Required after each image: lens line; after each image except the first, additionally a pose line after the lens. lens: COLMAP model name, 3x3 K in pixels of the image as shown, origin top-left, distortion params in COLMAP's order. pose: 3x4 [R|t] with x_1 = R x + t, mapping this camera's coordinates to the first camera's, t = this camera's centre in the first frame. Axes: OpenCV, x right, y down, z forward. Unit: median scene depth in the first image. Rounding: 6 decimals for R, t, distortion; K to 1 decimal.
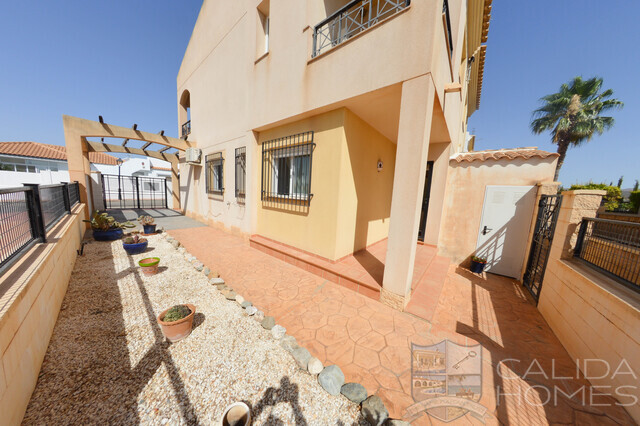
lens RADIAL K [[177.6, 0, 320.0], [0, 177.6, 213.0], [0, 0, 1]] dist [0.000097, 0.000015]
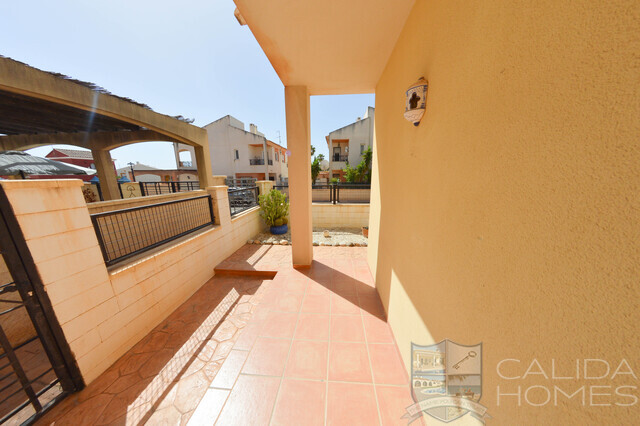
lens RADIAL K [[193.8, 0, 320.0], [0, 193.8, 213.0], [0, 0, 1]] dist [-0.000039, 0.000007]
pose [[-0.814223, 0.066488, -0.576733, 1.128257], [-0.107832, 0.958814, 0.262771, -0.286820], [0.570450, 0.276144, -0.773519, 2.096080]]
